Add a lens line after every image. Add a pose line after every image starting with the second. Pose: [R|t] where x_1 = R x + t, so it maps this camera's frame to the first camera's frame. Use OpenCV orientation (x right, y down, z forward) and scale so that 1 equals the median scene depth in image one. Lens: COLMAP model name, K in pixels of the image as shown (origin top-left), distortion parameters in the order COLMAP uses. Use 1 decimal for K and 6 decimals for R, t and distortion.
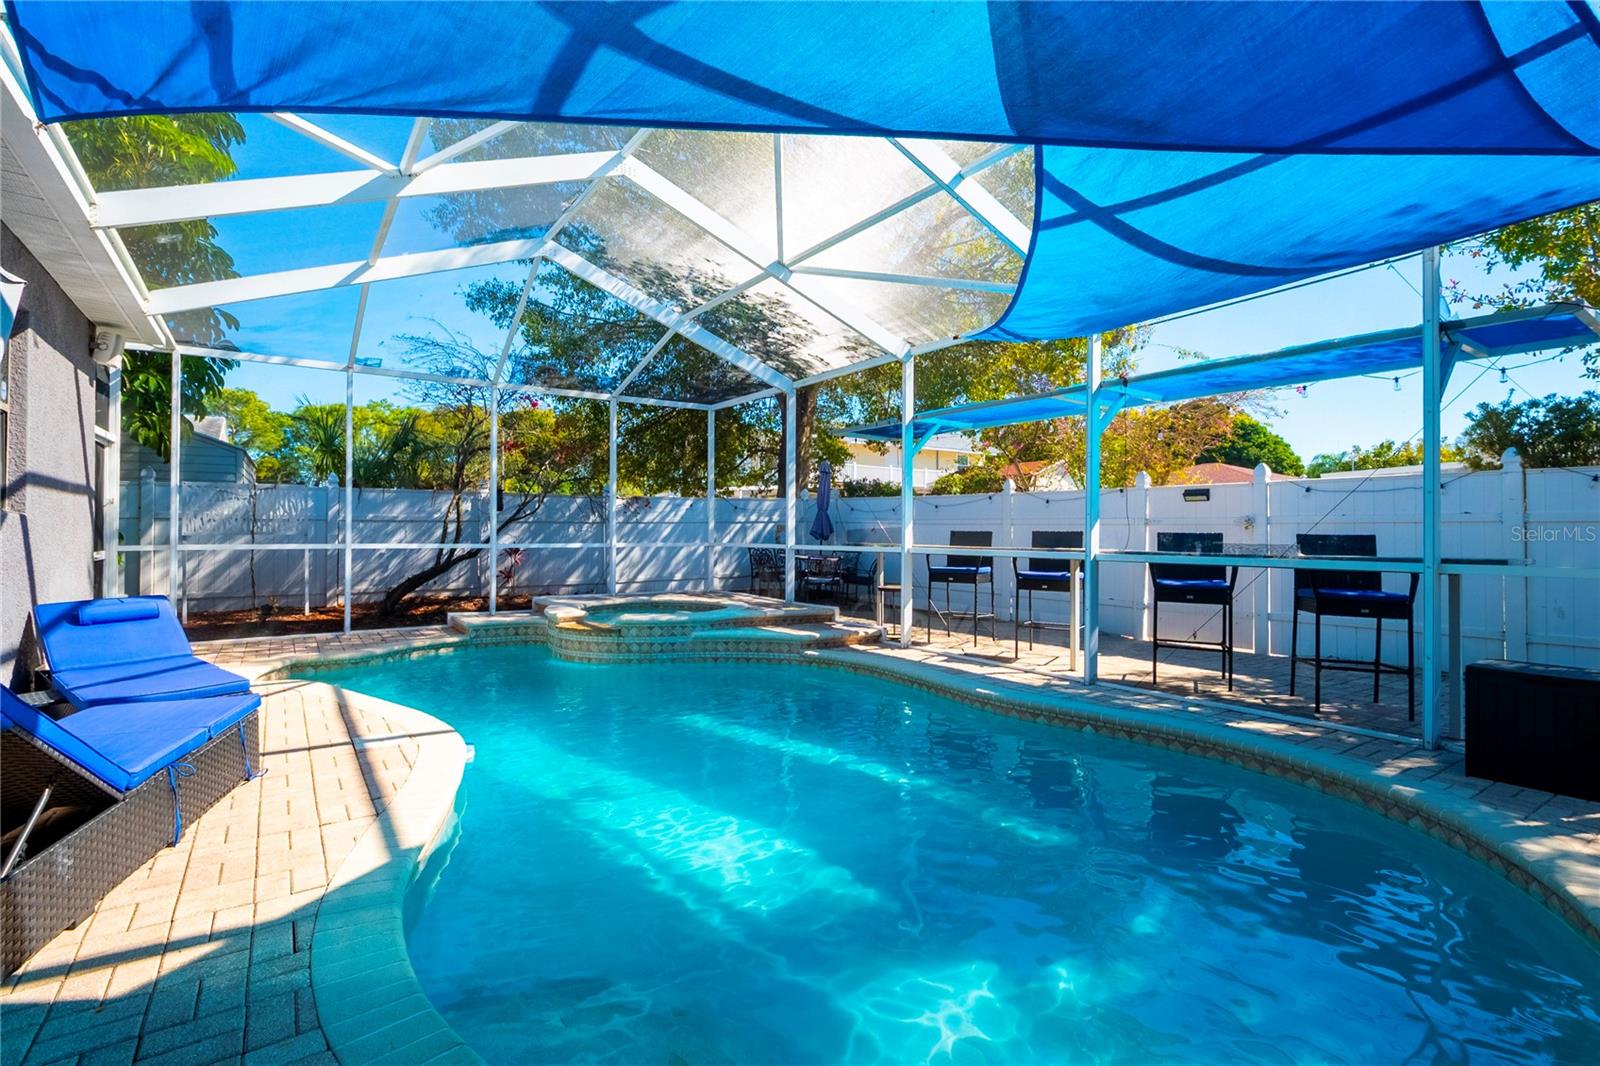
lens RADIAL K [[735.1, 0, 800.3], [0, 735.1, 533.4], [0, 0, 1]] dist [0.000957, -0.005063]
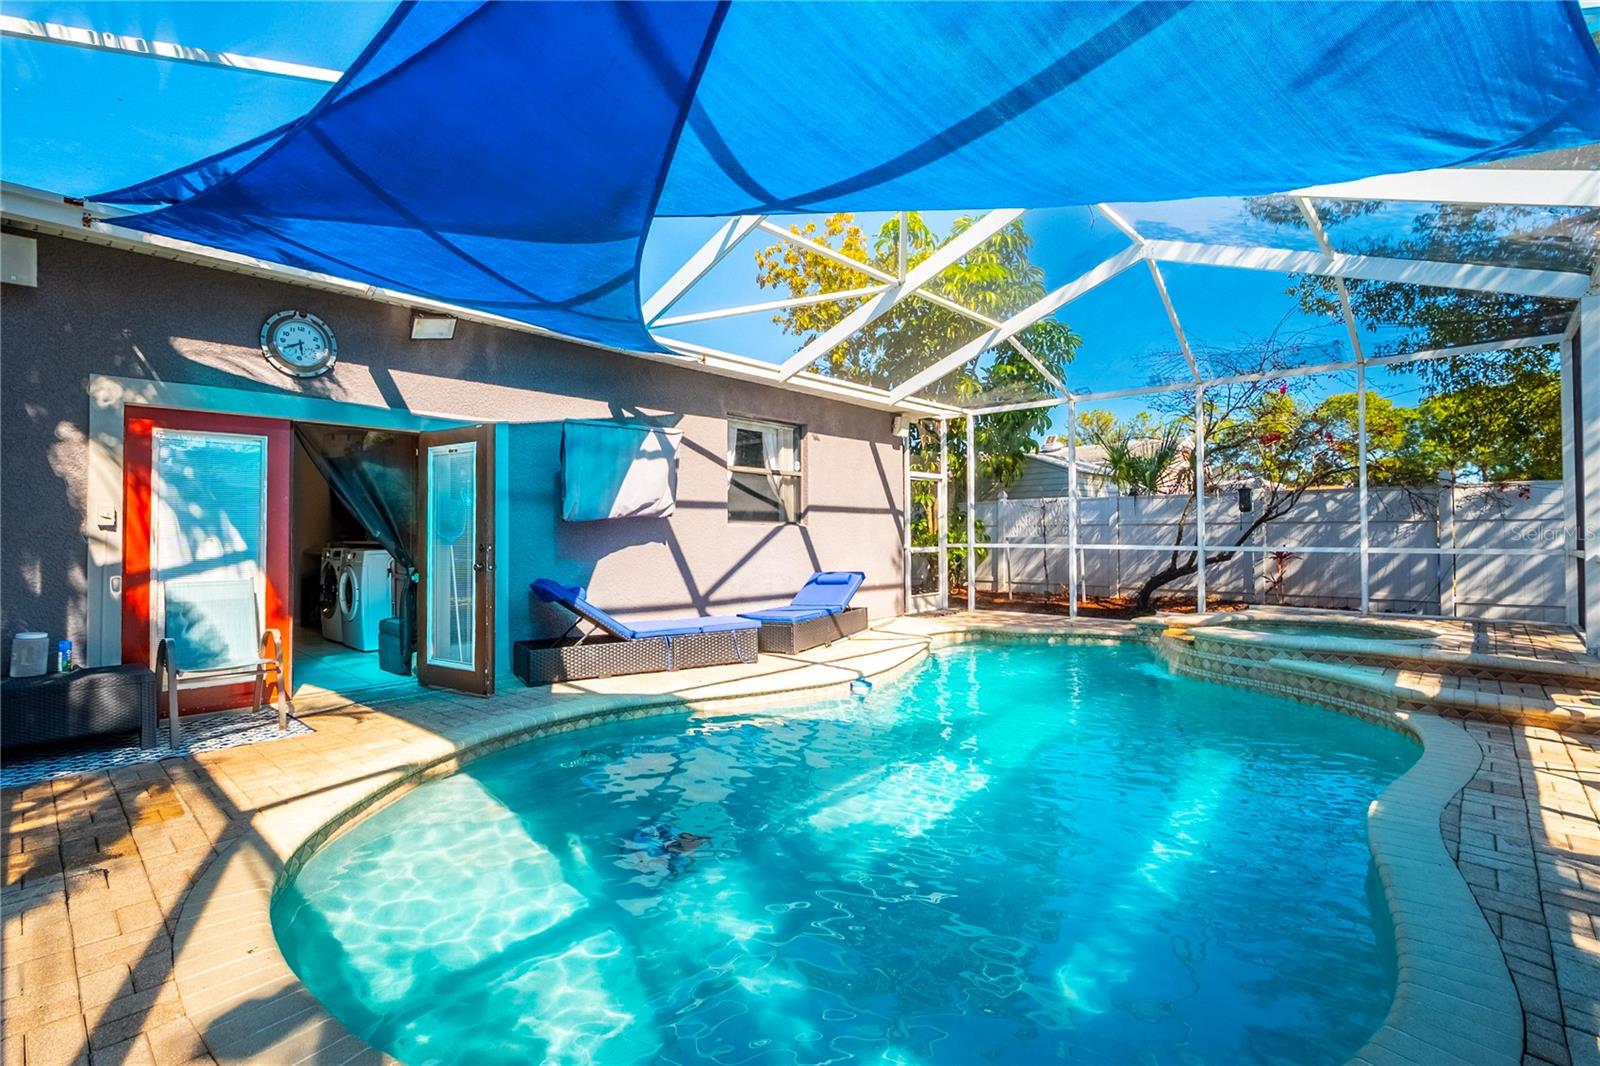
lens RADIAL K [[735.1, 0, 804.1], [0, 735.1, 530.7], [0, 0, 1]] dist [0.000957, -0.005063]
pose [[0.223074, -0.011174, -0.974737, 0.525215], [0.000974, 0.999936, -0.011240, 0.004137], [0.974801, 0.001558, 0.223071, 0.327131]]
